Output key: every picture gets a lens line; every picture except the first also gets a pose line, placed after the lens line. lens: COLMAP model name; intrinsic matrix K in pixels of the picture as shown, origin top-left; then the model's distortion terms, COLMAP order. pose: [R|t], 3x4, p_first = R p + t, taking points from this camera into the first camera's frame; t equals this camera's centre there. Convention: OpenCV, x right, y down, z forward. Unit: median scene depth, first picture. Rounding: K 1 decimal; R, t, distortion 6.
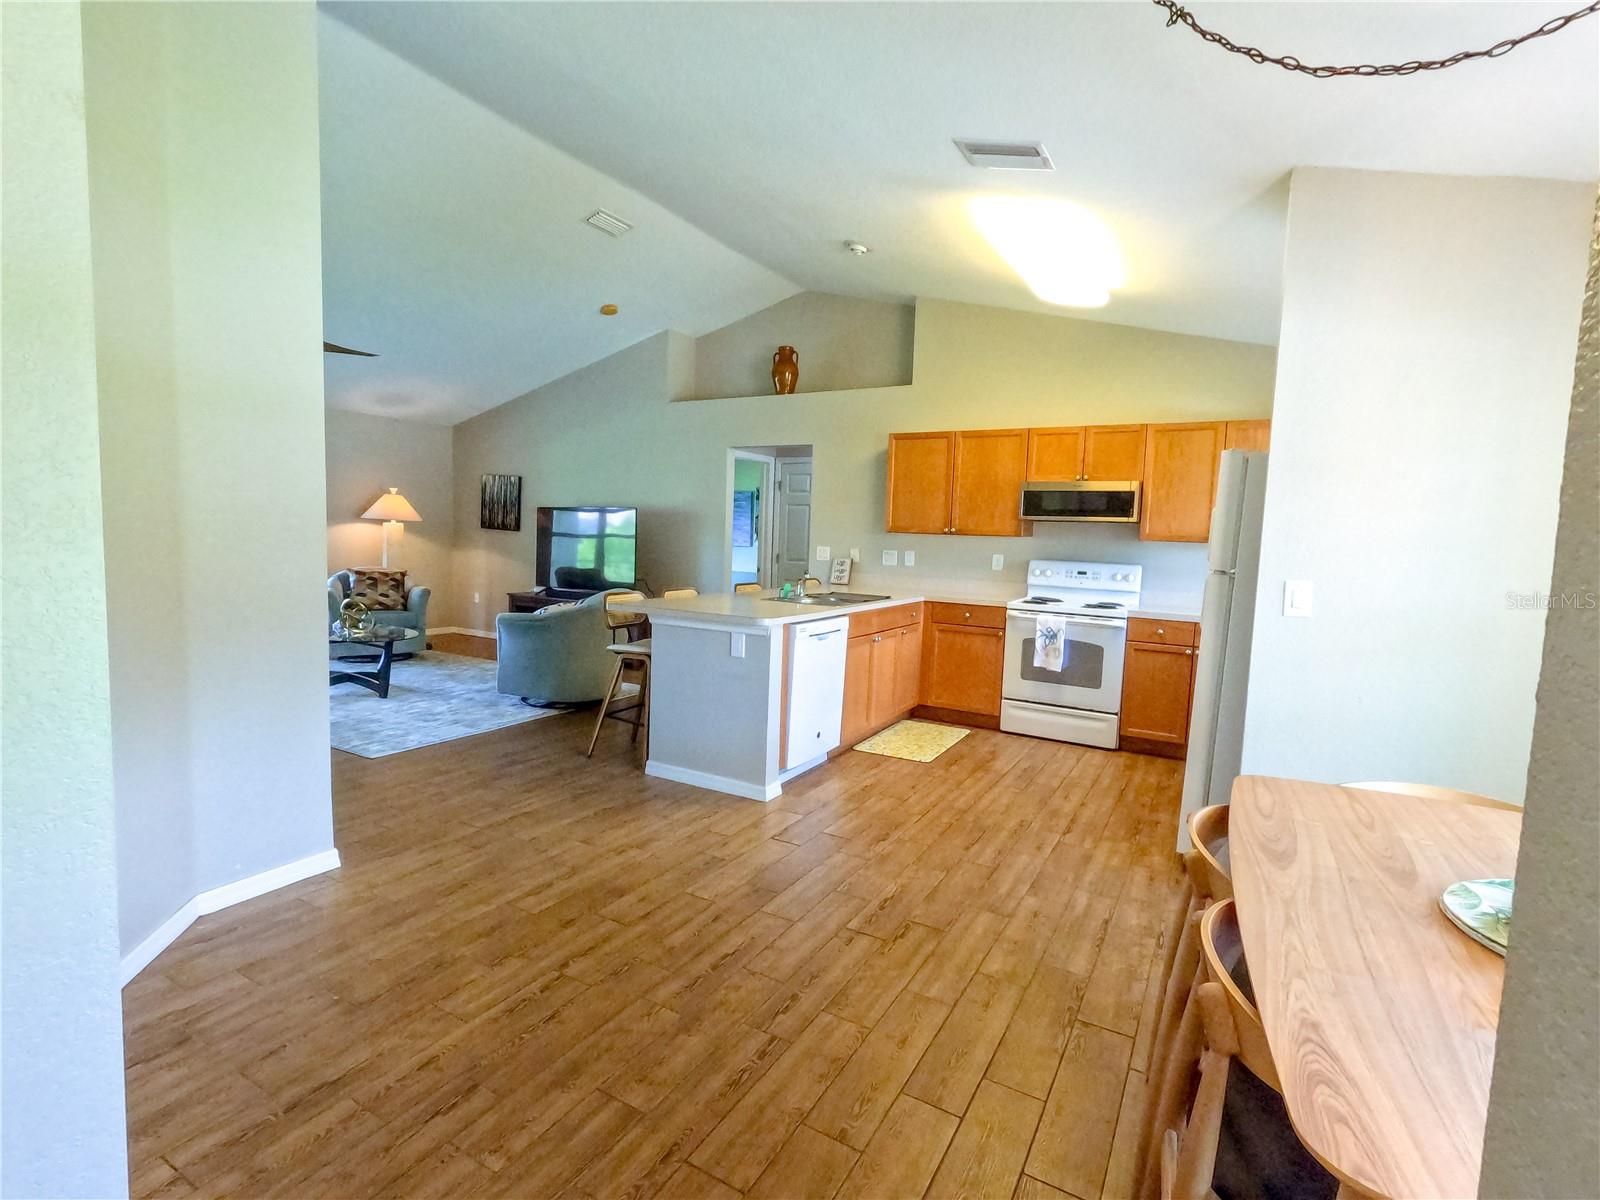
lens RADIAL K [[765.0, 0, 800.4], [0, 765.0, 604.5], [0, 0, 1]] dist [0.001261, -0.000086]
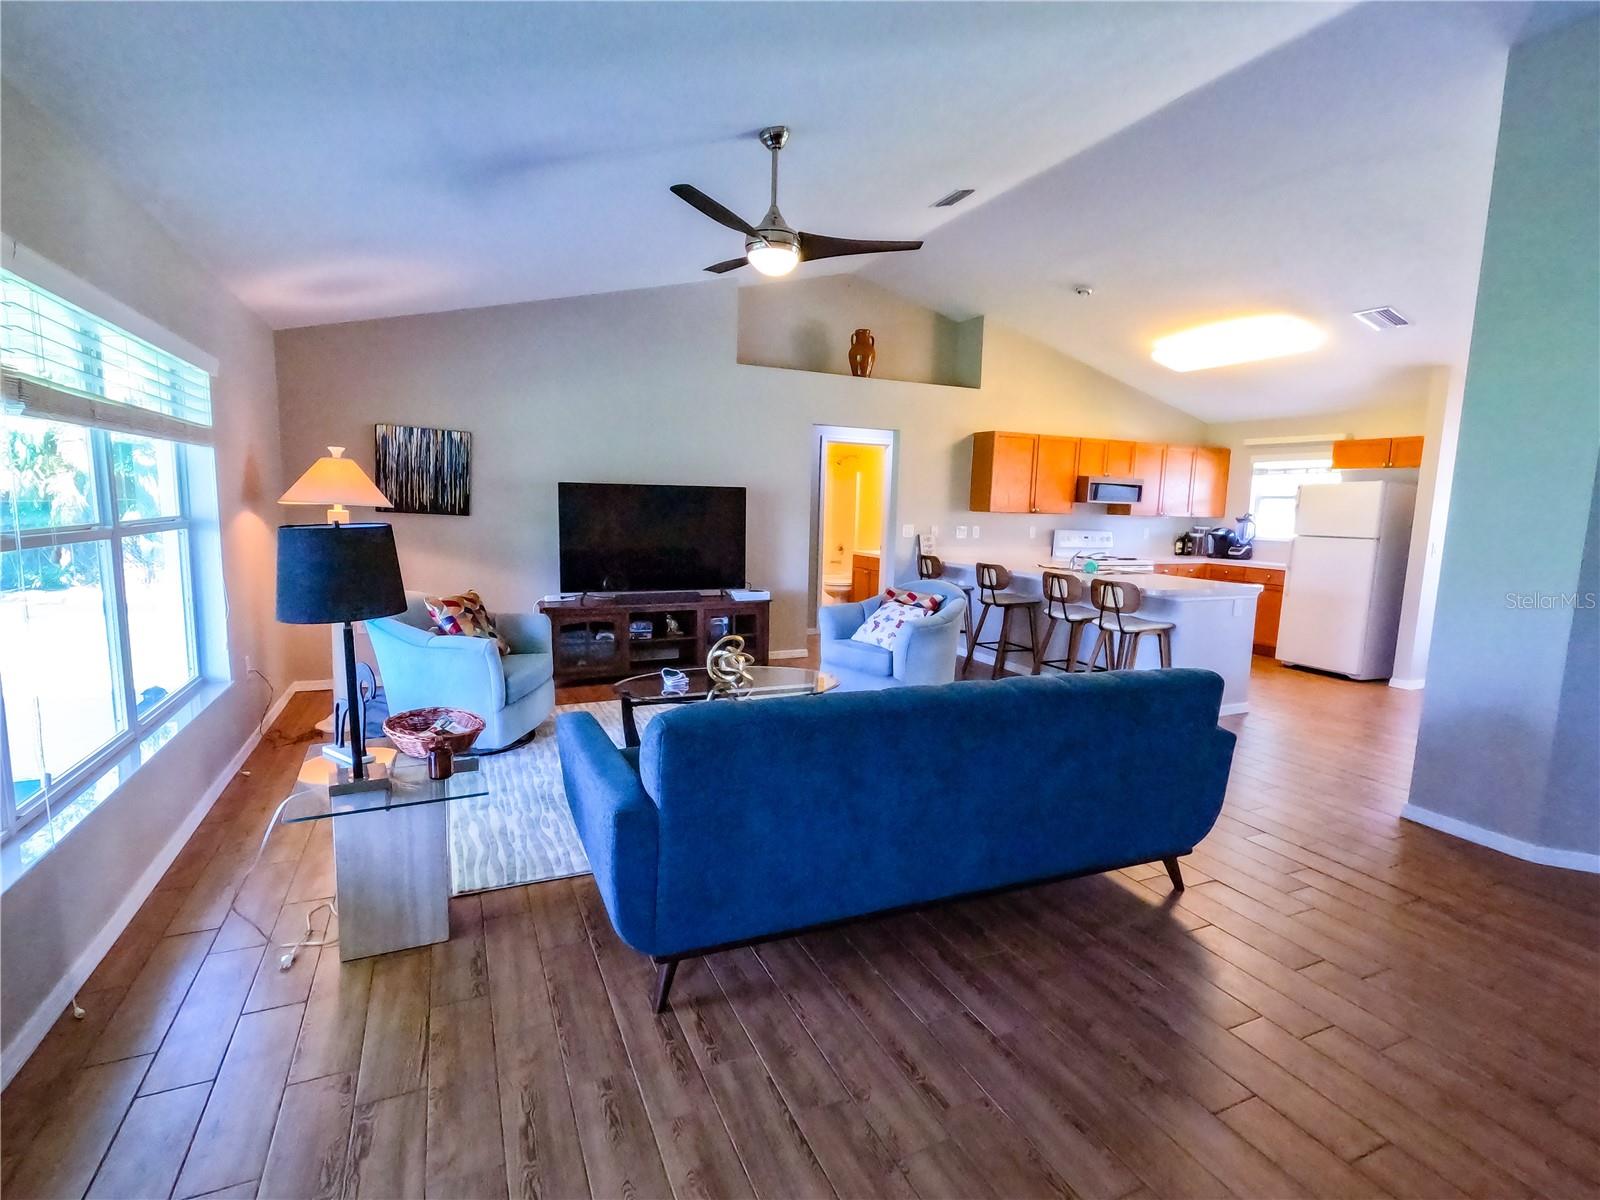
lens RADIAL K [[765.0, 0, 796.7], [0, 765.0, 602.8], [0, 0, 1]] dist [0.001261, -0.000086]
pose [[0.579421, -0.124497, 0.805464, -1.211394], [0.069465, 0.992212, 0.103392, -0.110783], [-0.812063, -0.003955, 0.583557, 0.603368]]
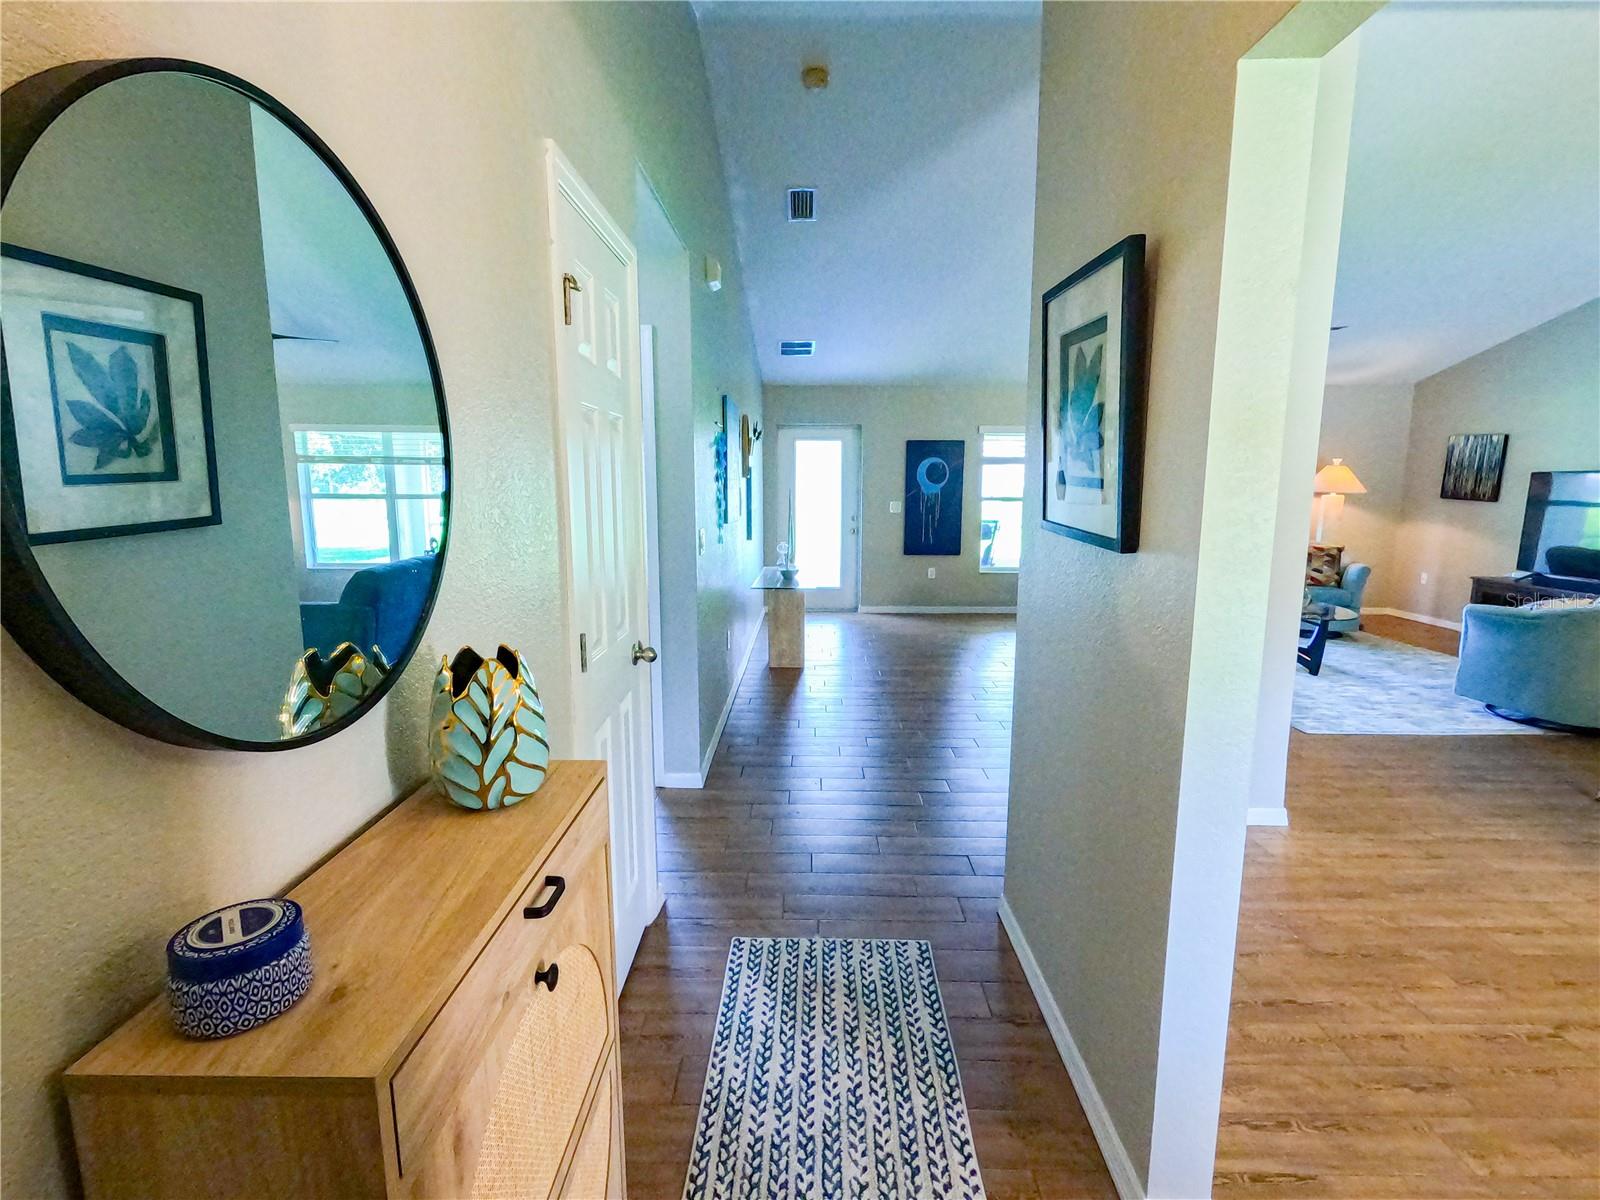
lens RADIAL K [[765.0, 0, 797.7], [0, 765.0, 599.0], [0, 0, 1]] dist [0.001261, -0.000086]
pose [[0.482884, 0.098552, -0.870121, -0.006140], [-0.062542, 0.994991, 0.077986, -0.014159], [0.873448, 0.016761, 0.486629, -0.088919]]
